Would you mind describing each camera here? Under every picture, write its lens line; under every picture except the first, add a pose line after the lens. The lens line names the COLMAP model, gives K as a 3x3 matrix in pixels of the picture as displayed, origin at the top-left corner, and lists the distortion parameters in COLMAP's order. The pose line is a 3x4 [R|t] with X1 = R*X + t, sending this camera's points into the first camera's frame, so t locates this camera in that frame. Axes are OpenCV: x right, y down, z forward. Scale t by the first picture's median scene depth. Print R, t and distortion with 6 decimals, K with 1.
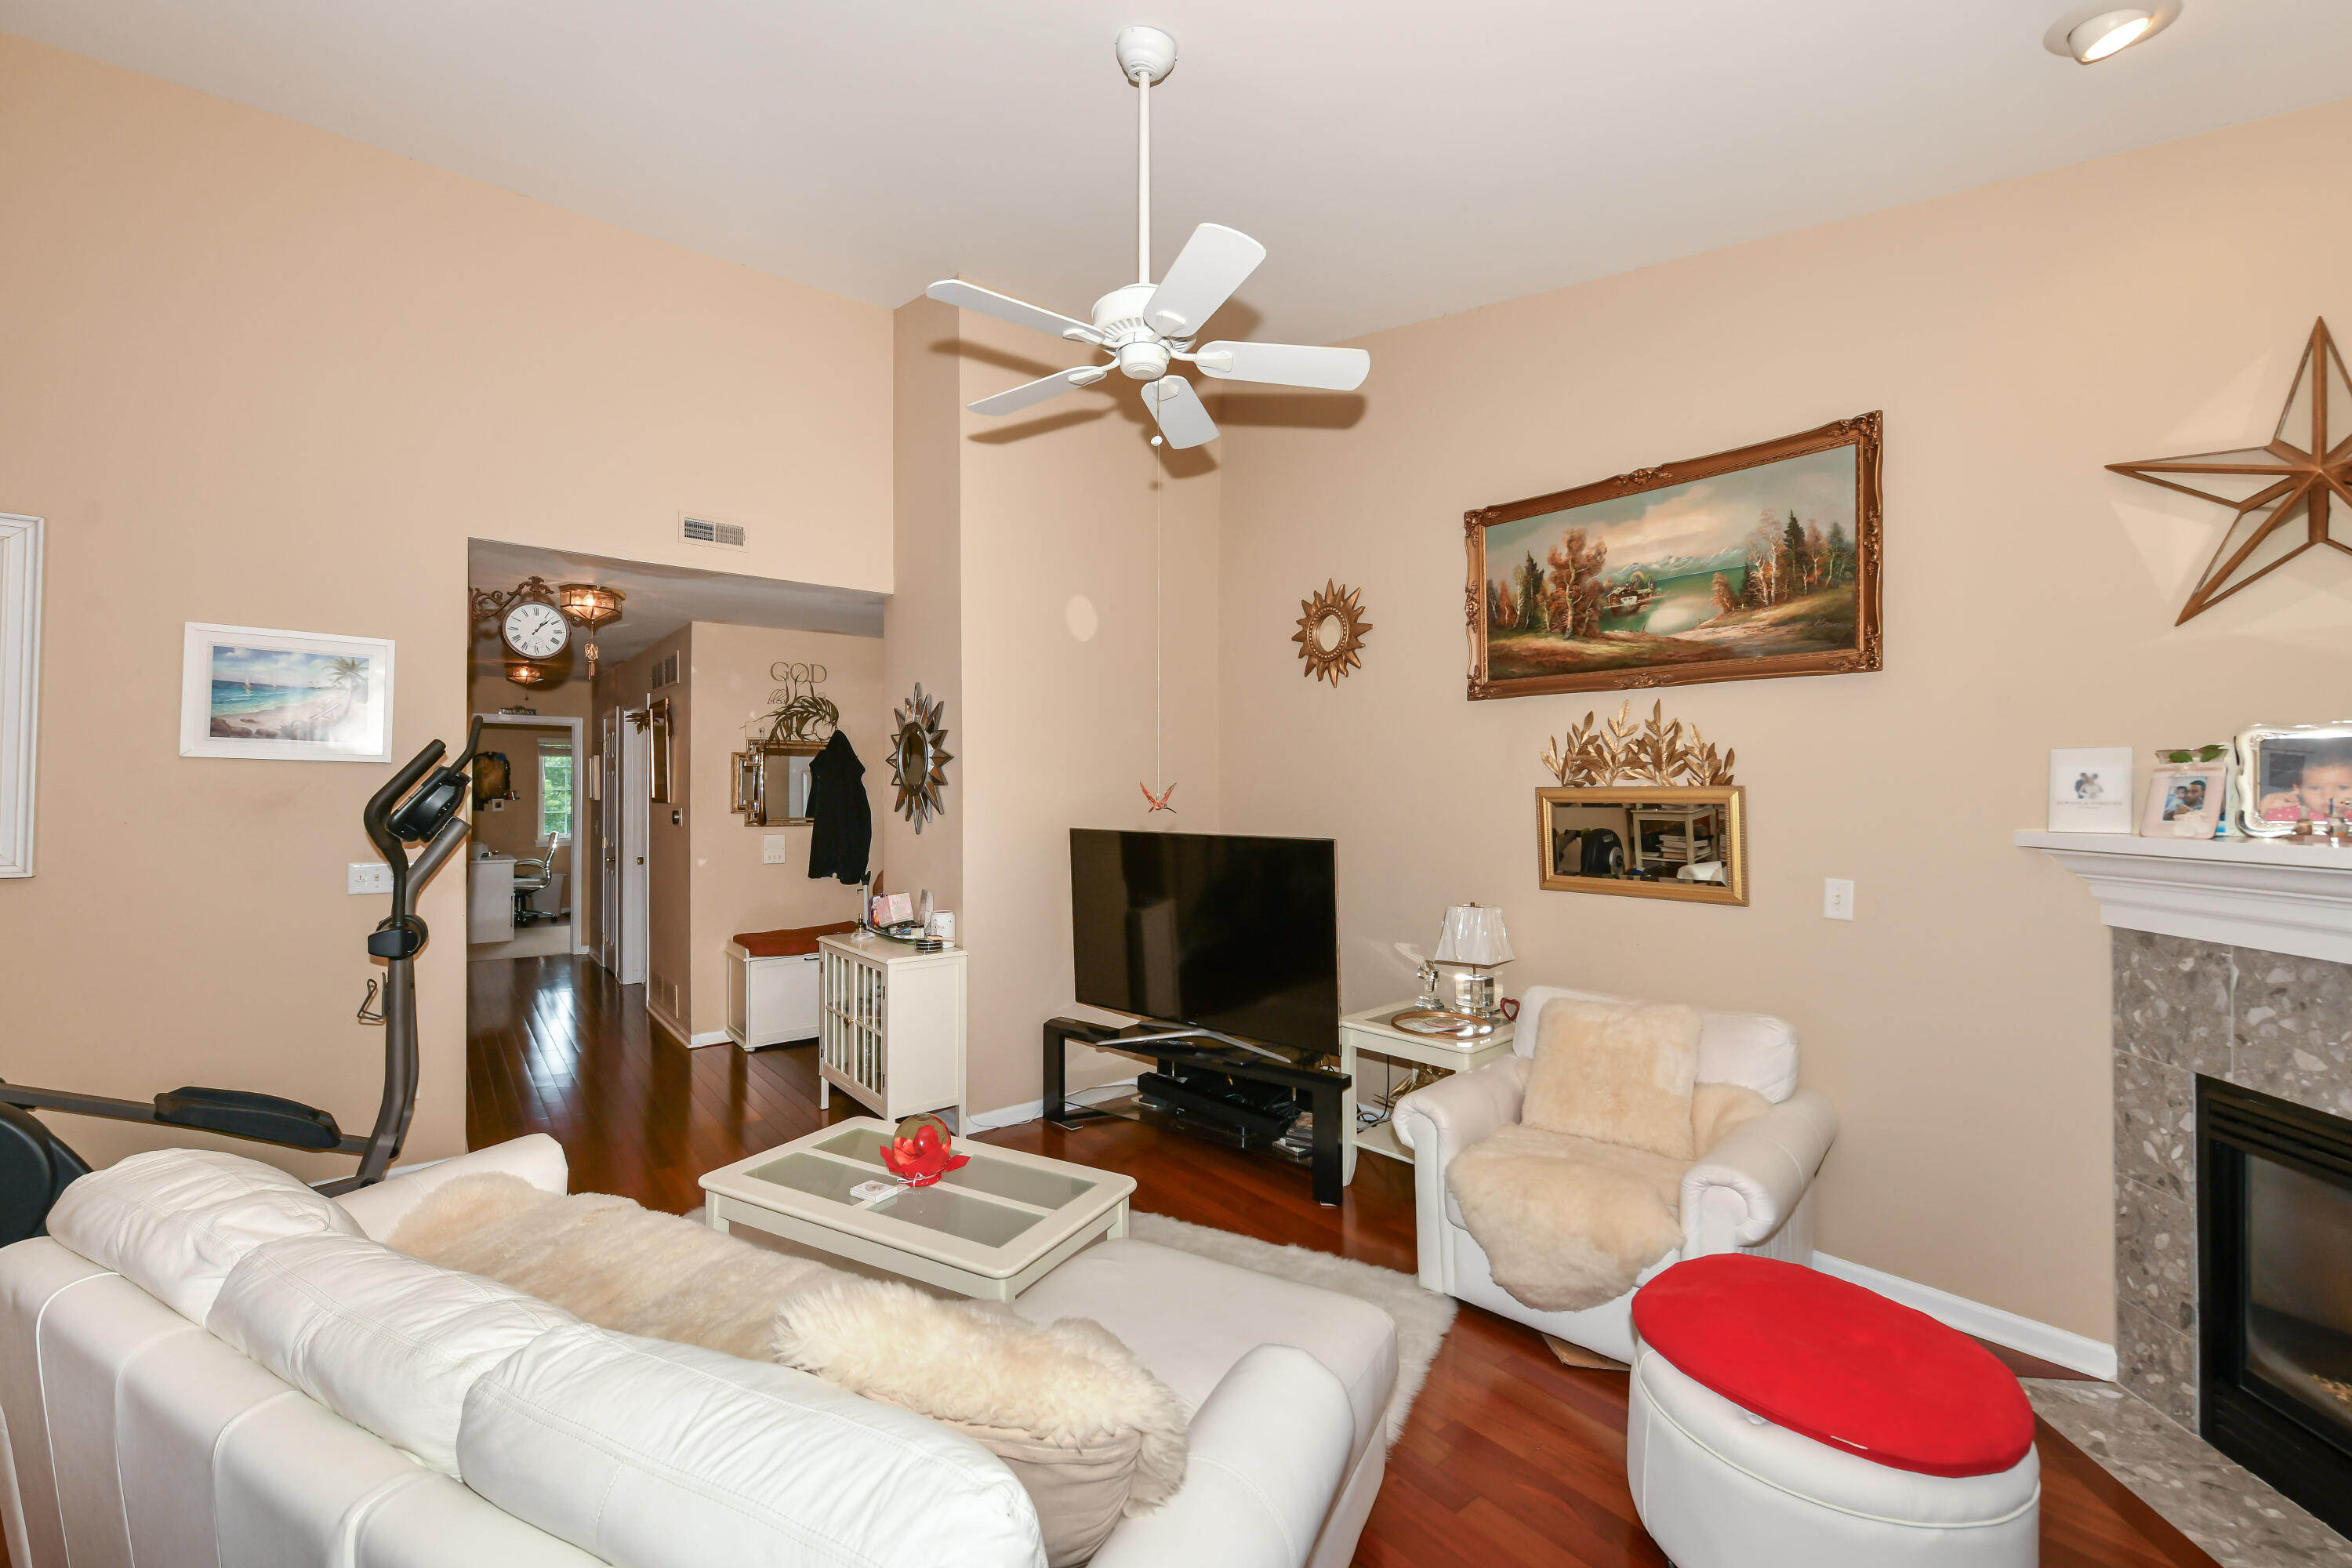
lens RADIAL K [[960.5, 0, 1176.0], [0, 960.5, 784.0], [0, 0, 1]] dist [-0.002818, -0.000435]
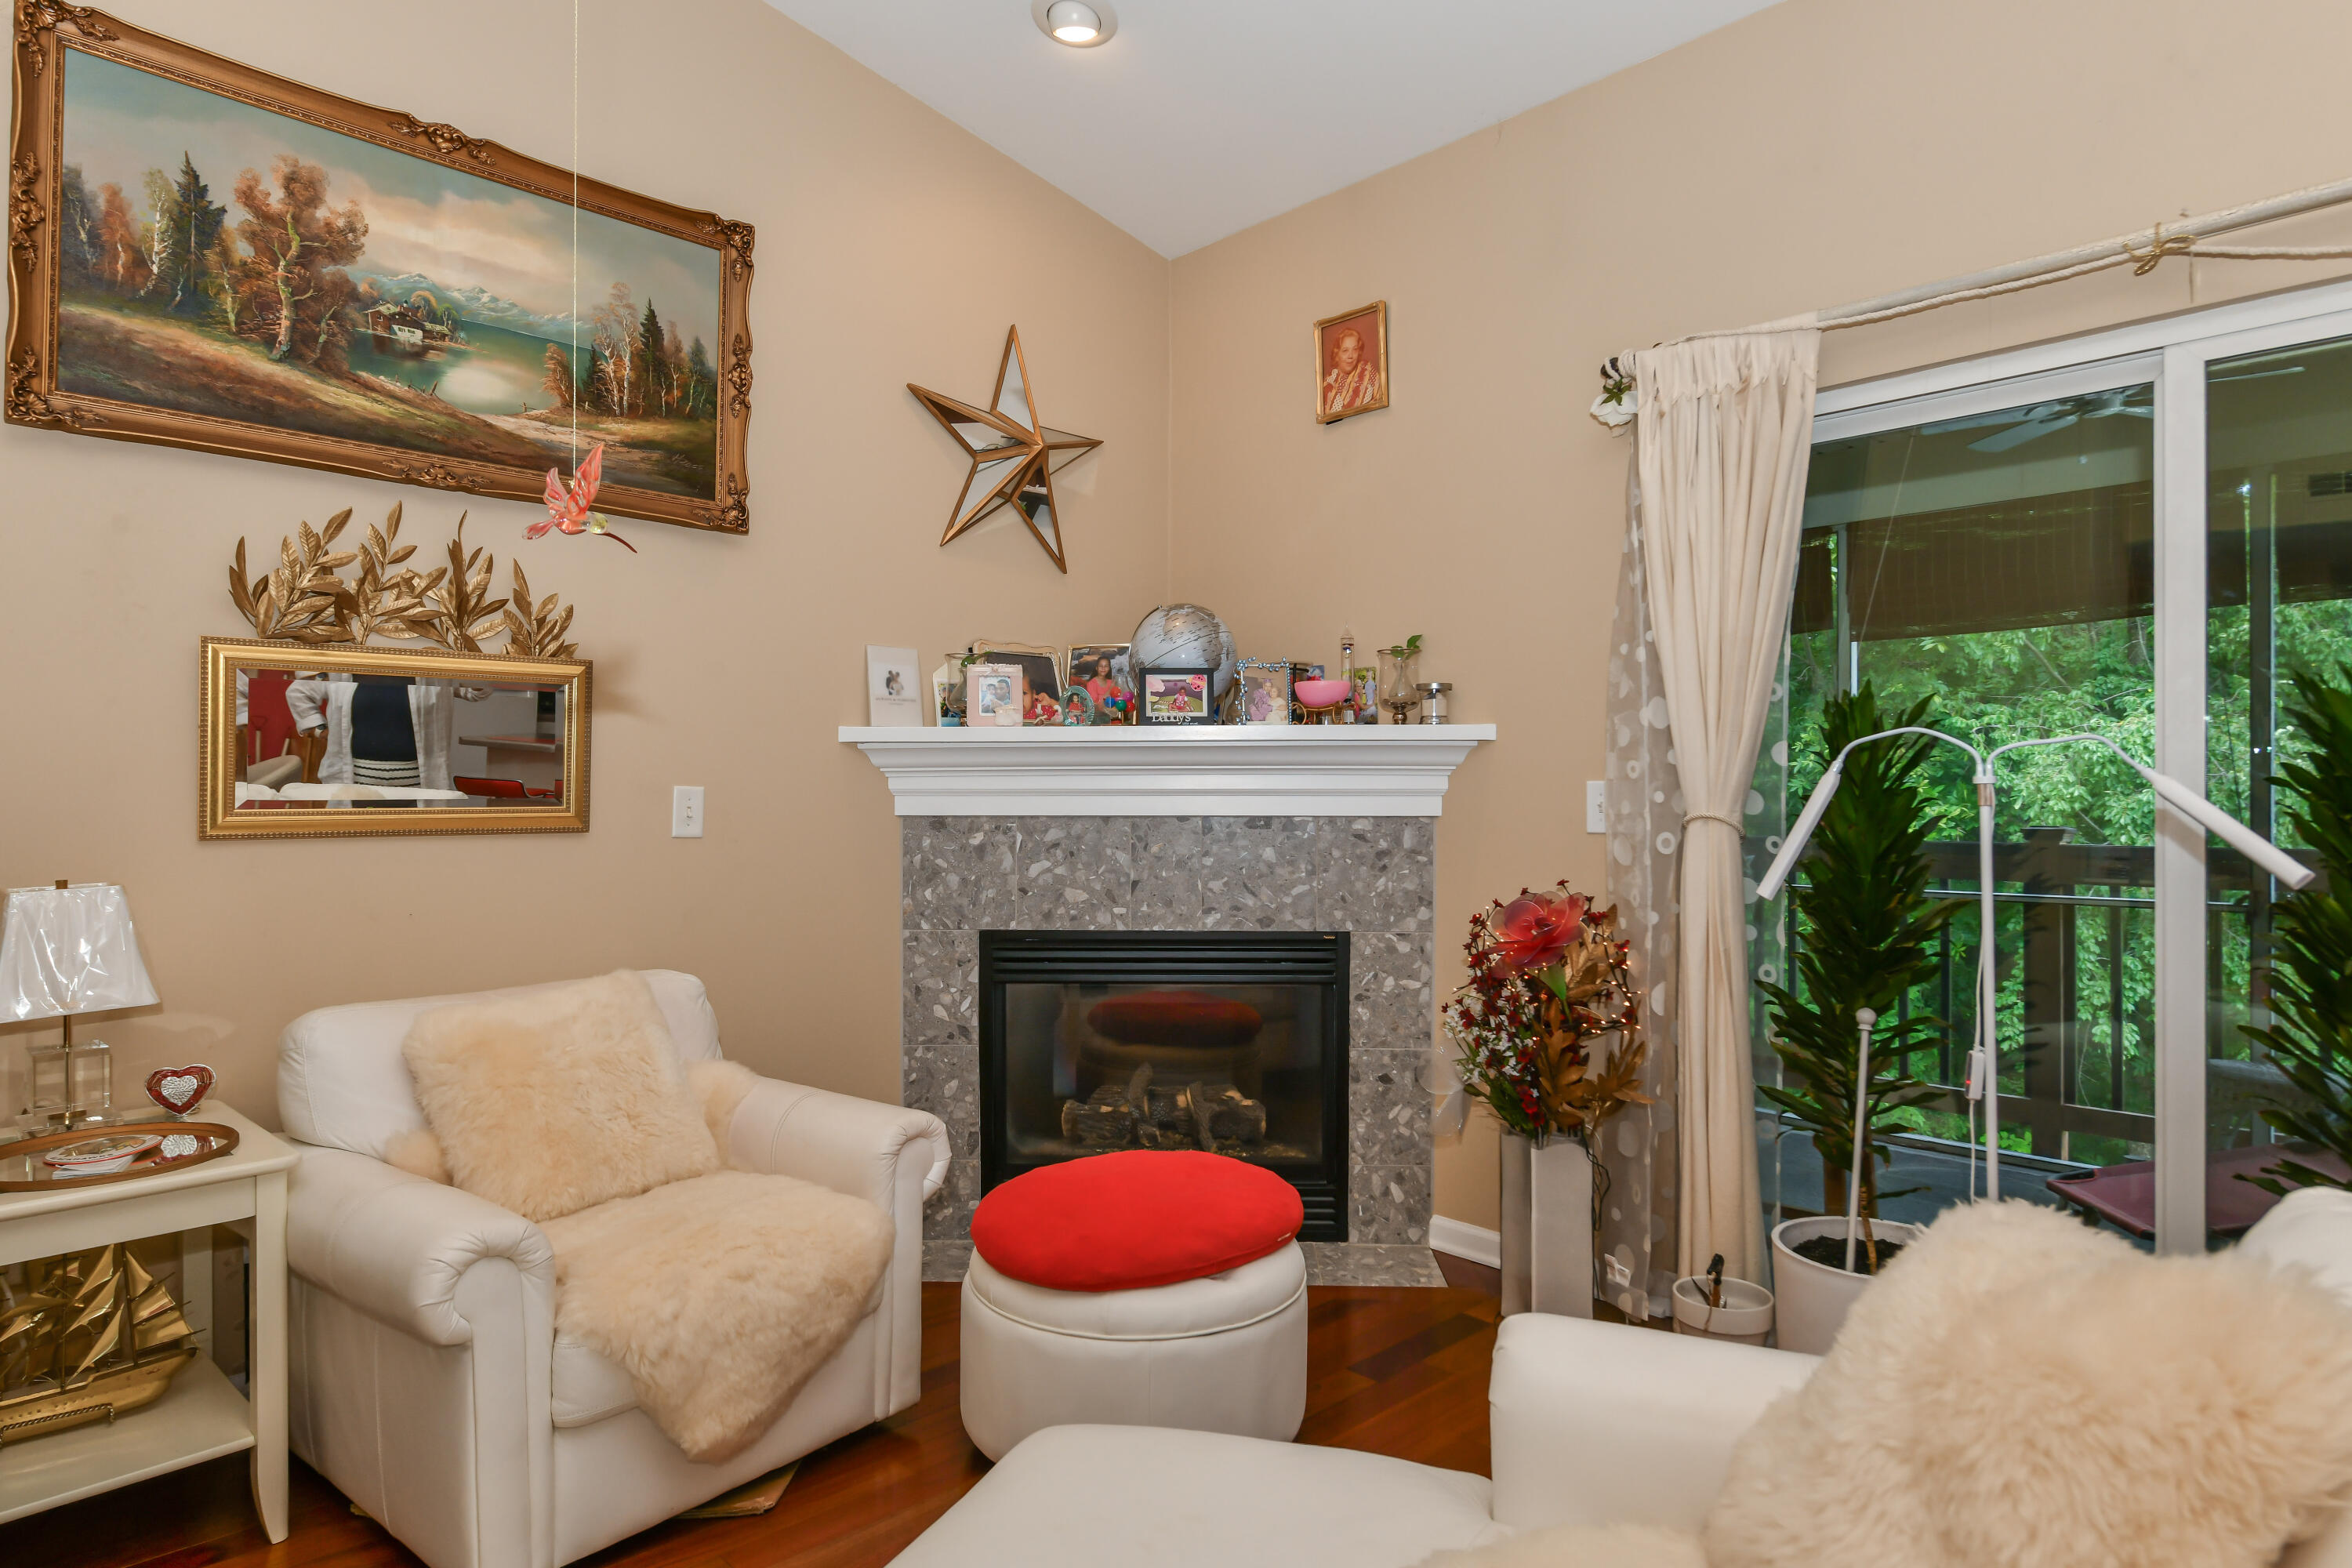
lens RADIAL K [[1359.4, 0, 1176.0], [0, 1359.4, 784.0], [0, 0, 1]] dist [0.002740, 0.000328]
pose [[-0.088120, 0.006746, 0.996087, -0.561510], [-0.010339, 0.999917, -0.007687, 0.122215], [-0.996056, -0.010976, -0.088043, 0.835826]]
